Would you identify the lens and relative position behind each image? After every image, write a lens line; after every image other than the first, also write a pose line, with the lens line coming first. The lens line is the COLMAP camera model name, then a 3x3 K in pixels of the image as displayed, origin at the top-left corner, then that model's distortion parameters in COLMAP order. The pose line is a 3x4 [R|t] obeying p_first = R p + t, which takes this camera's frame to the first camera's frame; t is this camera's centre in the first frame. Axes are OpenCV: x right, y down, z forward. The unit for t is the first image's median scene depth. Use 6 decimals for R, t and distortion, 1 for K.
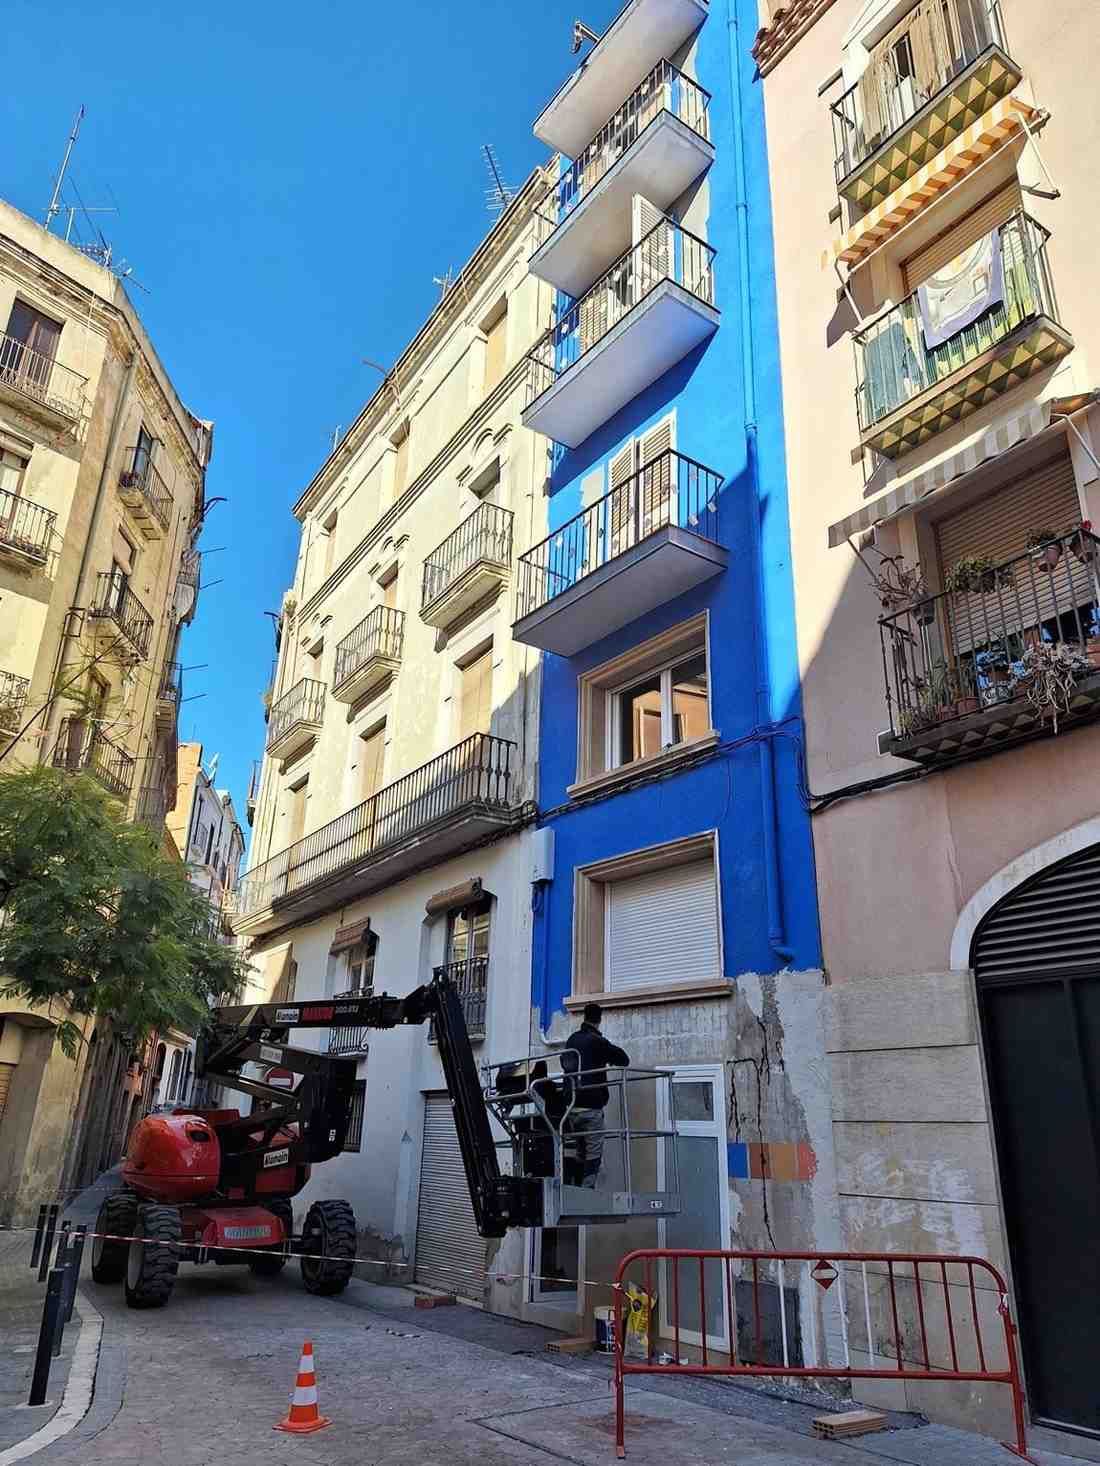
lens RADIAL K [[1010.5, 0, 544.6], [0, 1010.5, 729.5], [0, 0, 1]] dist [0.103018, -0.127613]
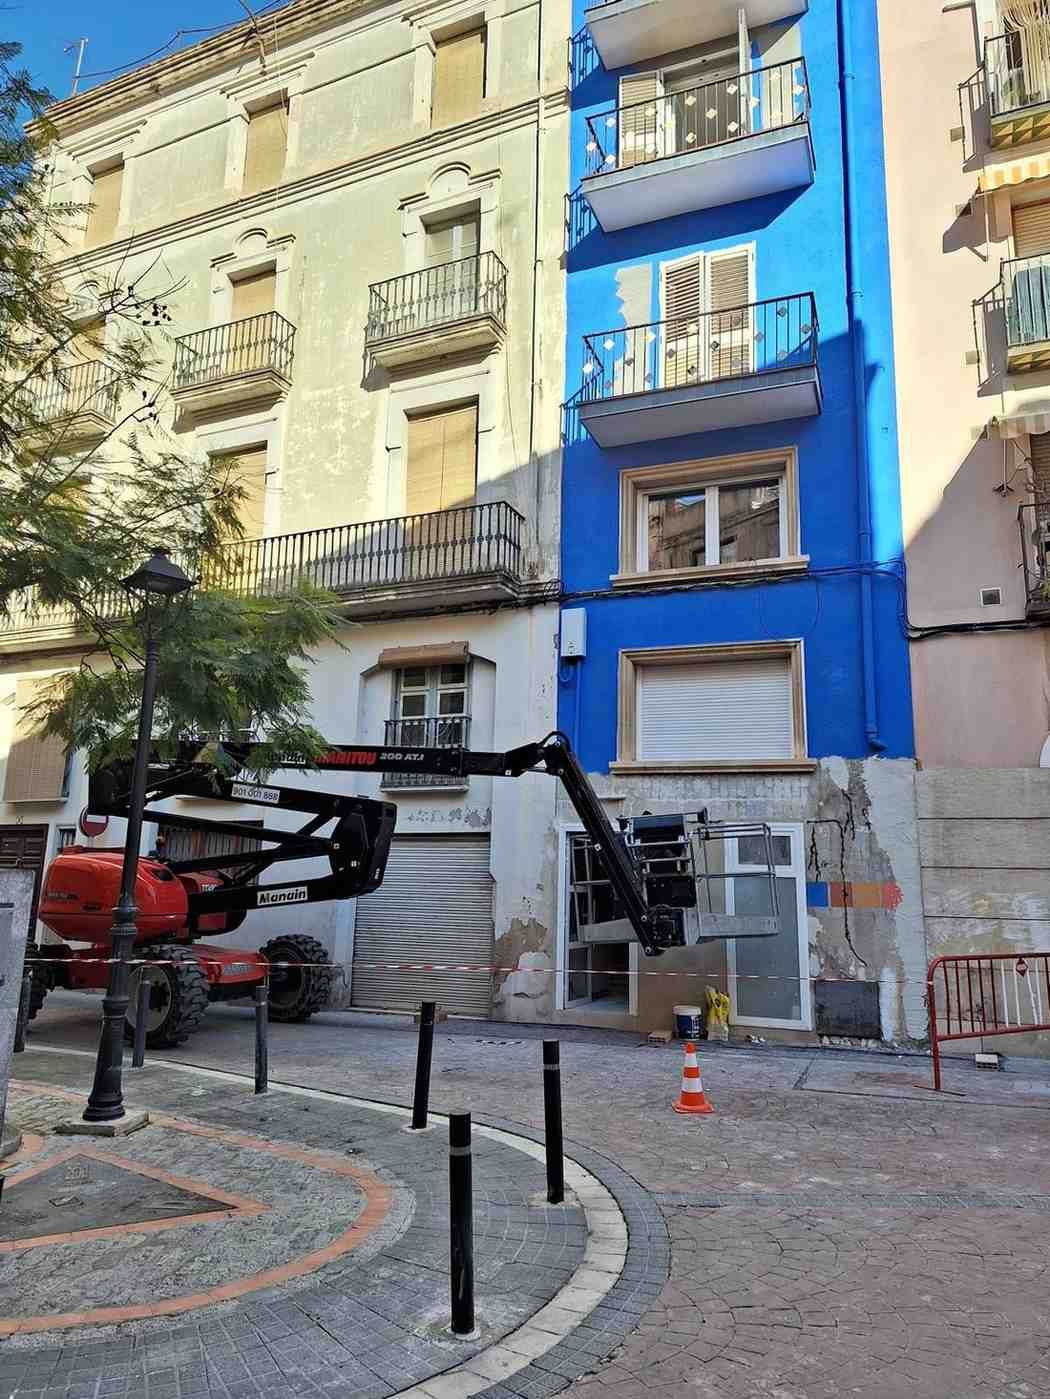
lens RADIAL K [[964.4, 0, 519.8], [0, 964.4, 696.2], [0, 0, 1]] dist [0.103018, -0.127613]
pose [[0.837110, 0.103077, 0.537235, -0.781421], [-0.203502, 0.970280, 0.130930, 0.088036], [-0.507773, -0.218932, 0.833208, 0.209528]]
